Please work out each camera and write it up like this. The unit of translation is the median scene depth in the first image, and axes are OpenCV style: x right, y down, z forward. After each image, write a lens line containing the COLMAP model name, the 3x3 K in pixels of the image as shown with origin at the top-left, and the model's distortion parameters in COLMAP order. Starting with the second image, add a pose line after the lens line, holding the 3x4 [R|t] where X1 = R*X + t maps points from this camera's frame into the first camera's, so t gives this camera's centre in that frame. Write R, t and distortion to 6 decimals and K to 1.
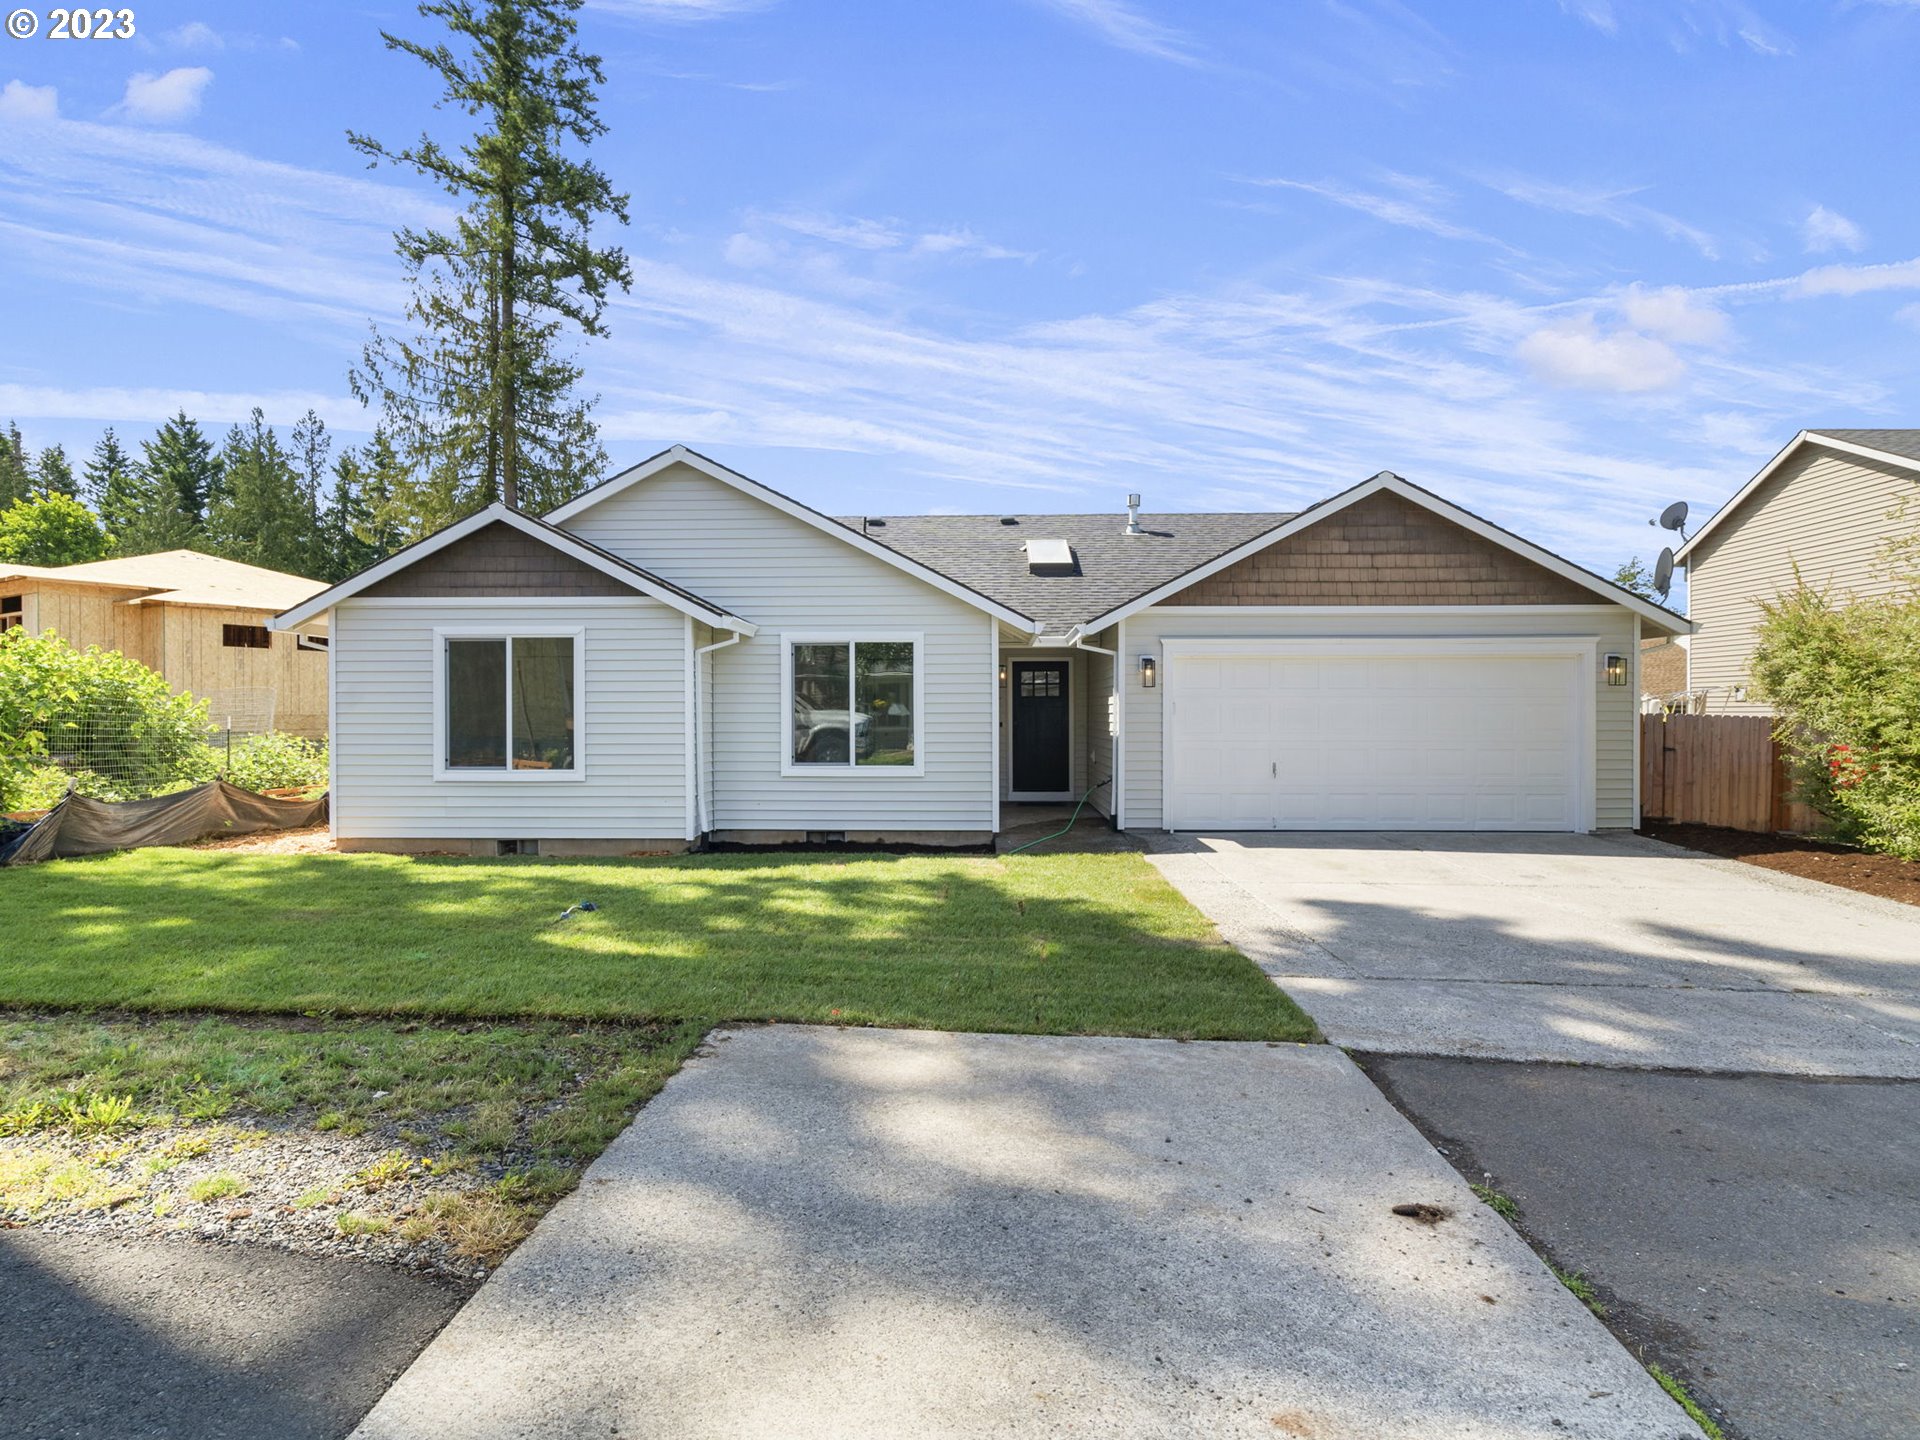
lens RADIAL K [[995.3, 0, 956.3], [0, 995.3, 714.9], [0, 0, 1]] dist [-0.002164, 0.001263]
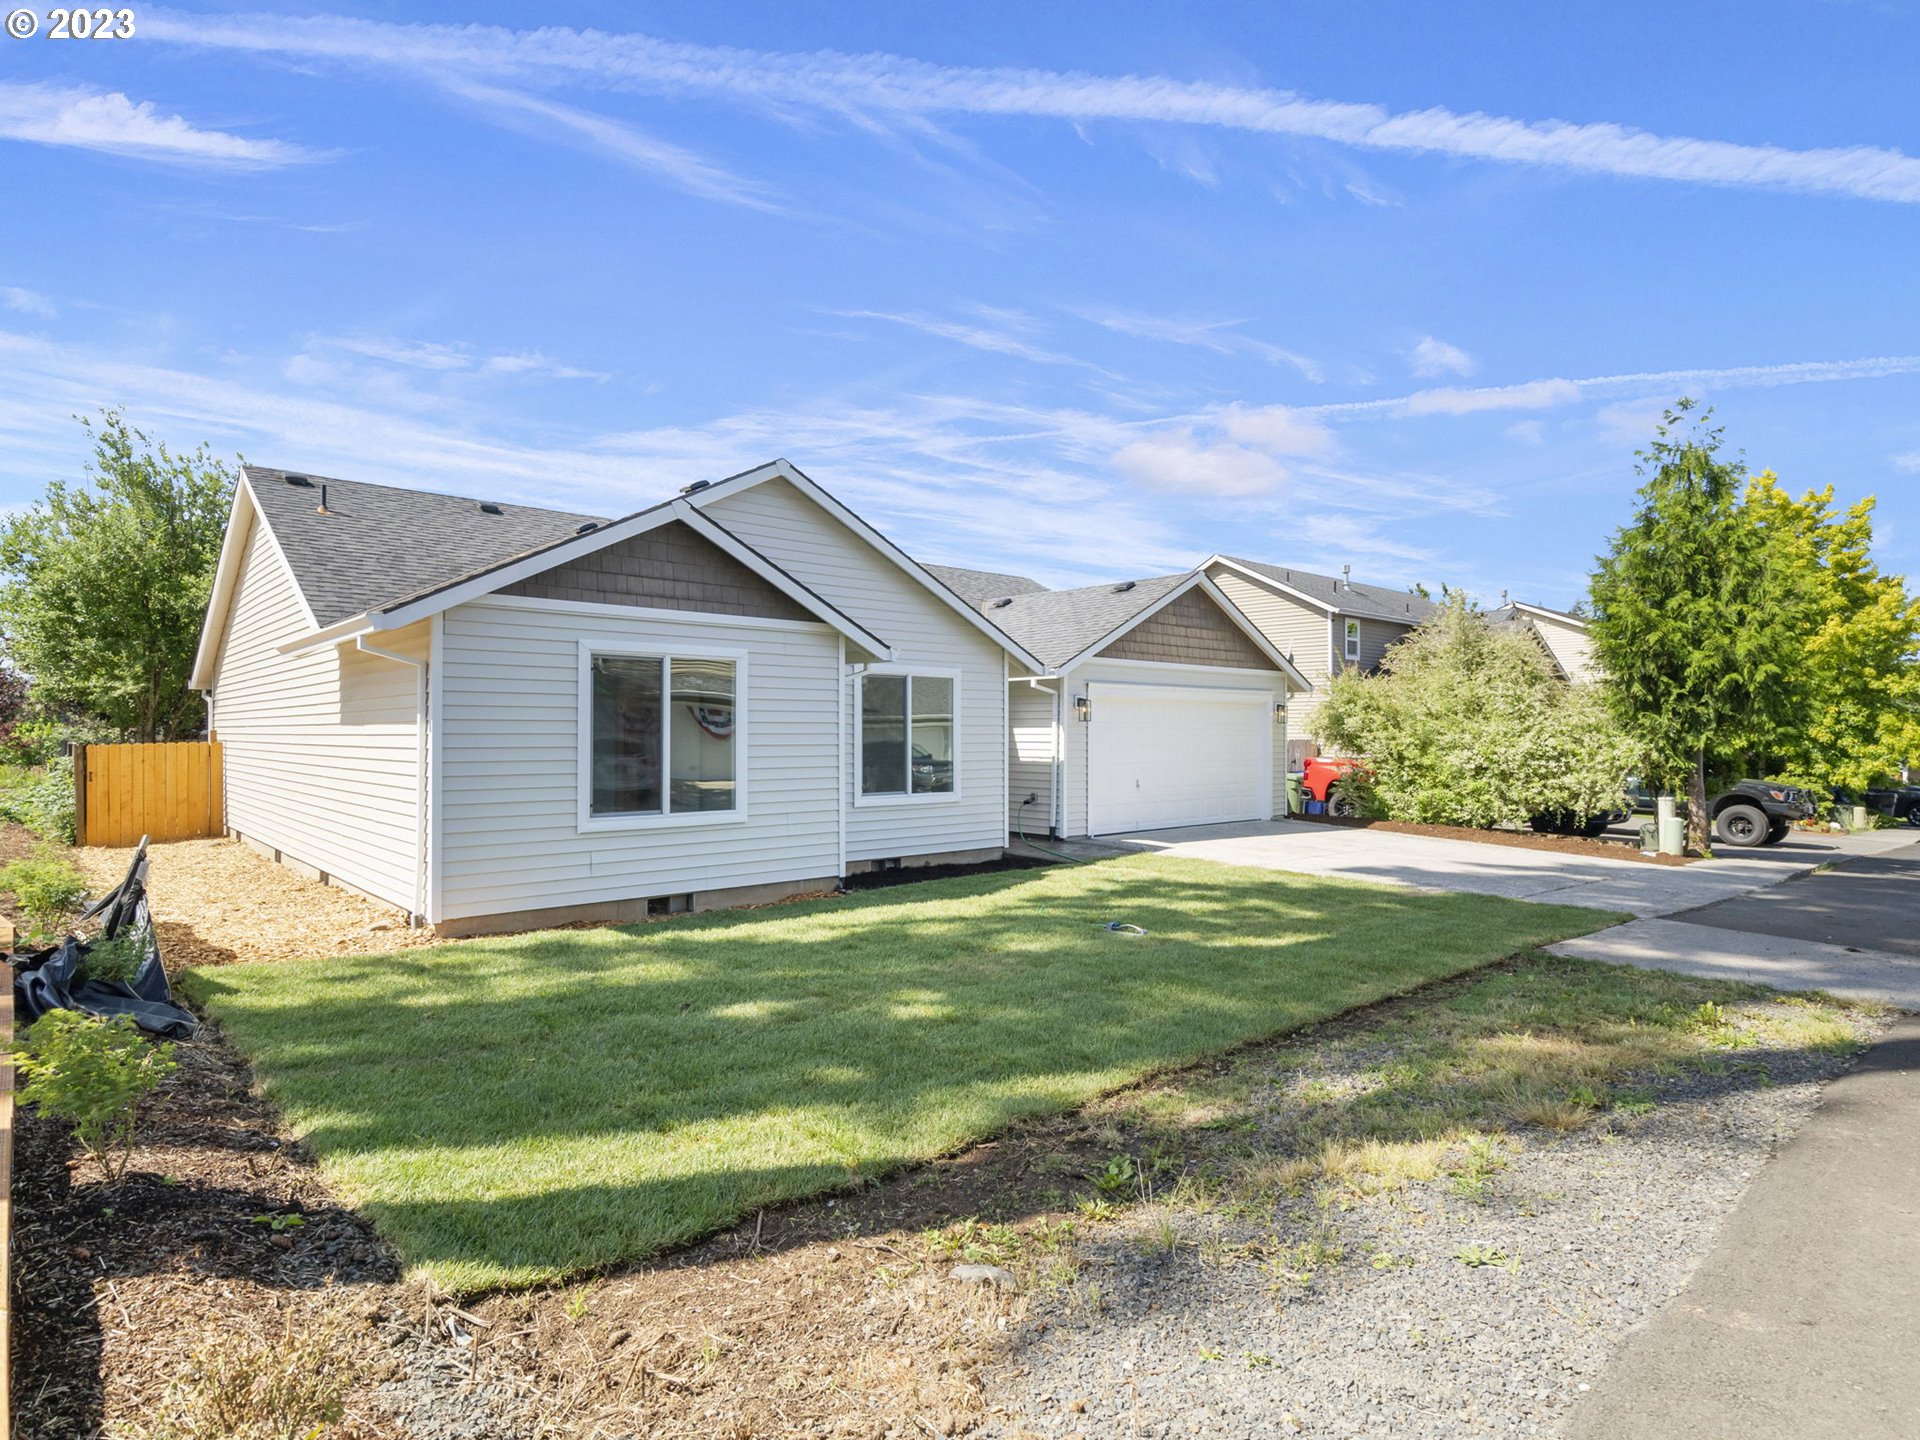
lens RADIAL K [[1025.4, 0, 957.2], [0, 1025.4, 699.5], [0, 0, 1]] dist [-0.000375, 0.000283]
pose [[0.726744, 0.024640, 0.686466, -0.867231], [-0.006684, 0.999563, -0.028801, -0.018394], [-0.686876, 0.016343, 0.726591, 0.195834]]
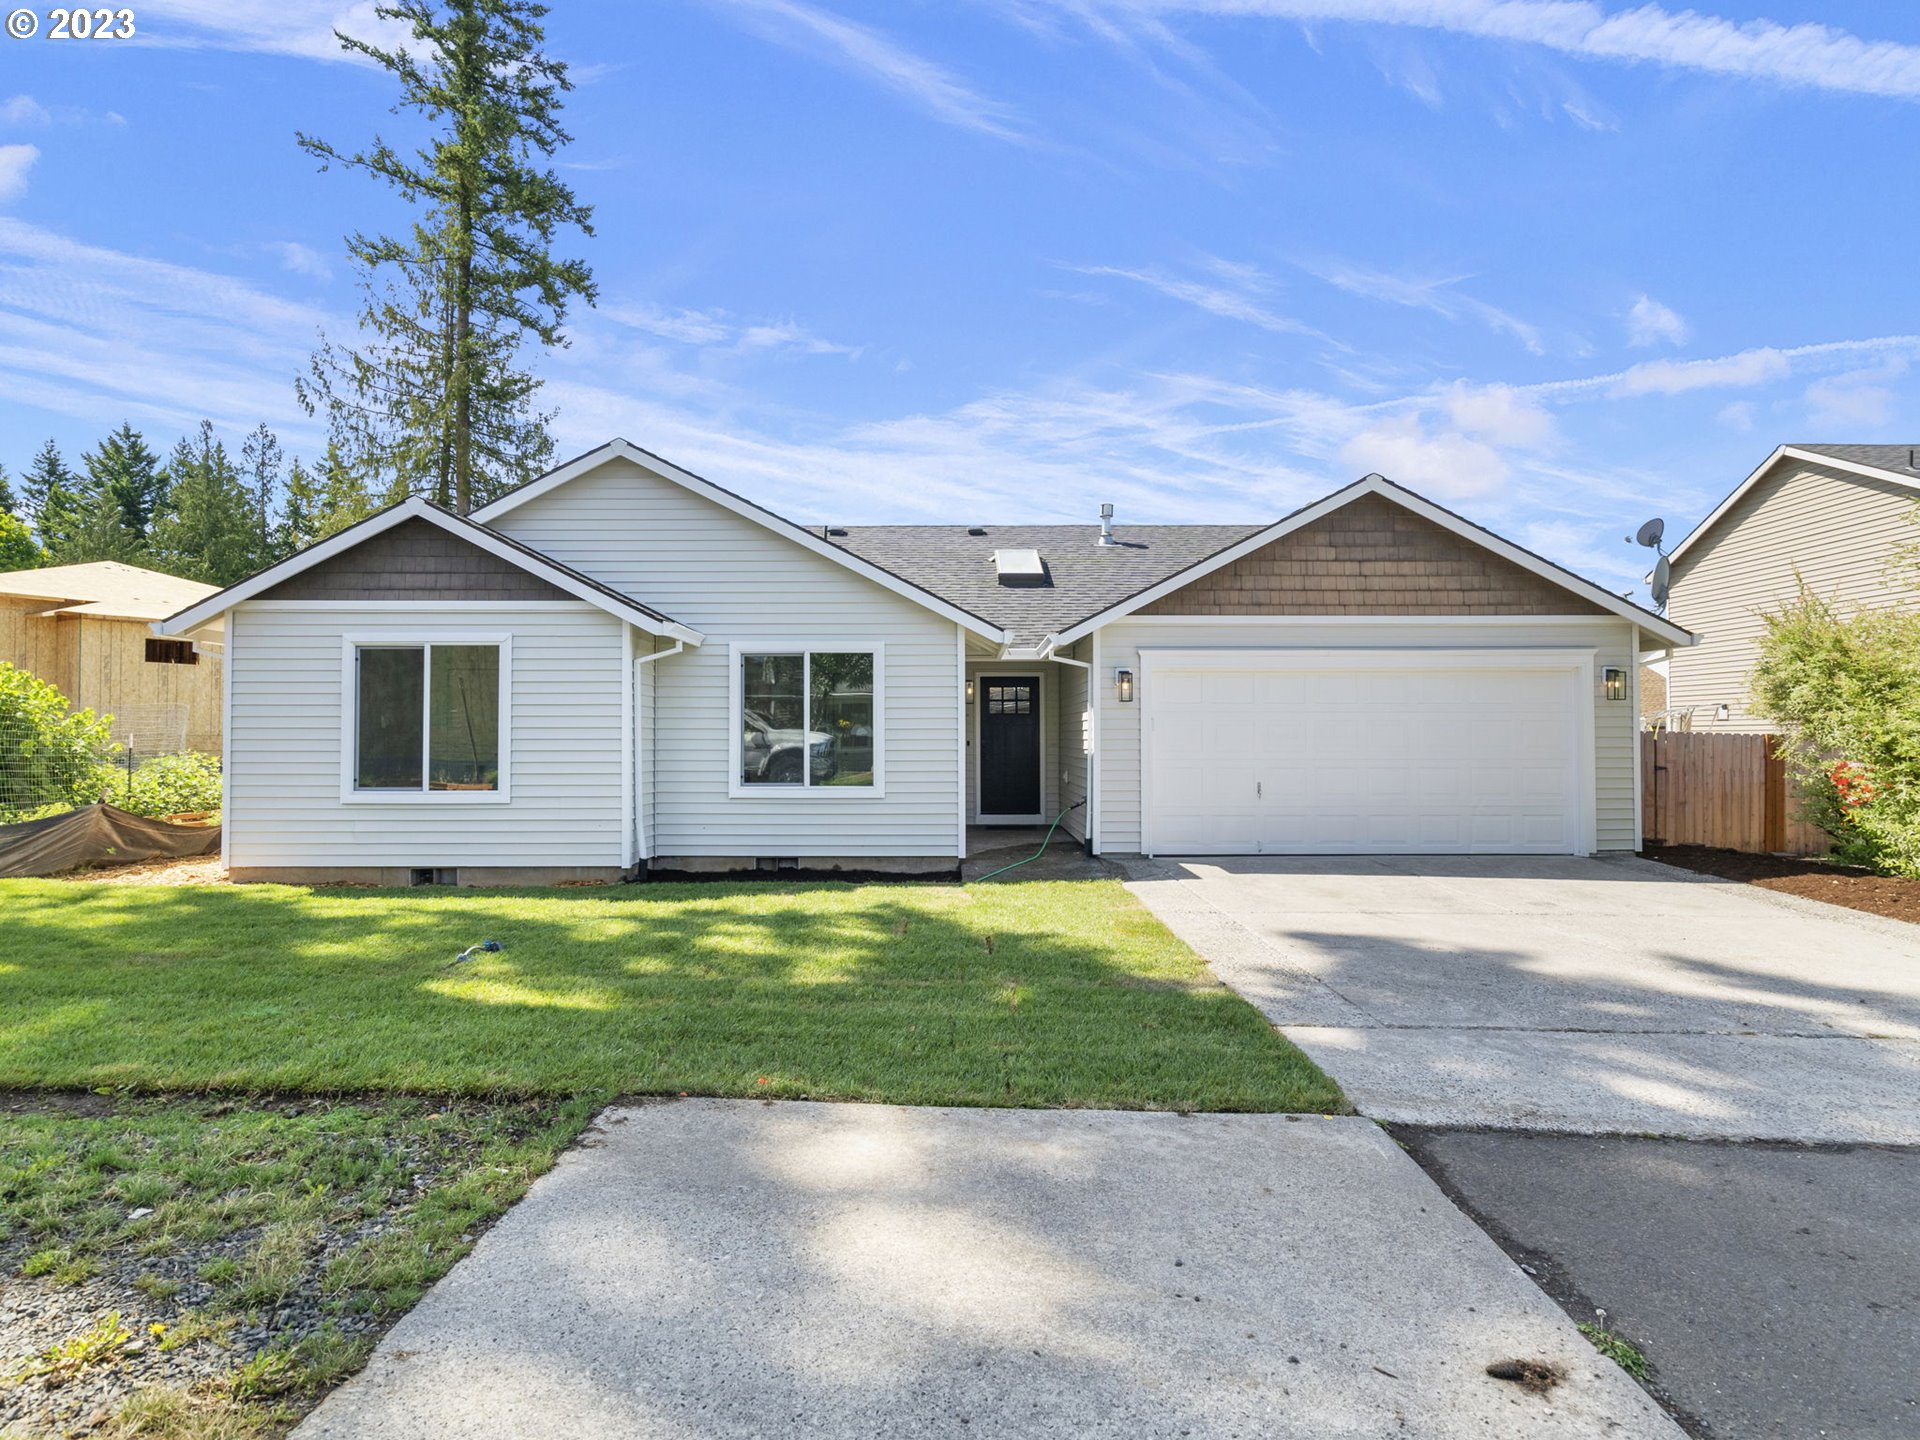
lens RADIAL K [[1001.4, 0, 960.1], [0, 1001.4, 707.9], [0, 0, 1]] dist [-0.004807, -0.000653]
pose [[0.999396, 0.001225, 0.034741, 0.005398], [-0.000185, 0.999551, -0.029950, 0.007152], [-0.034762, 0.029925, 0.998947, 0.072331]]
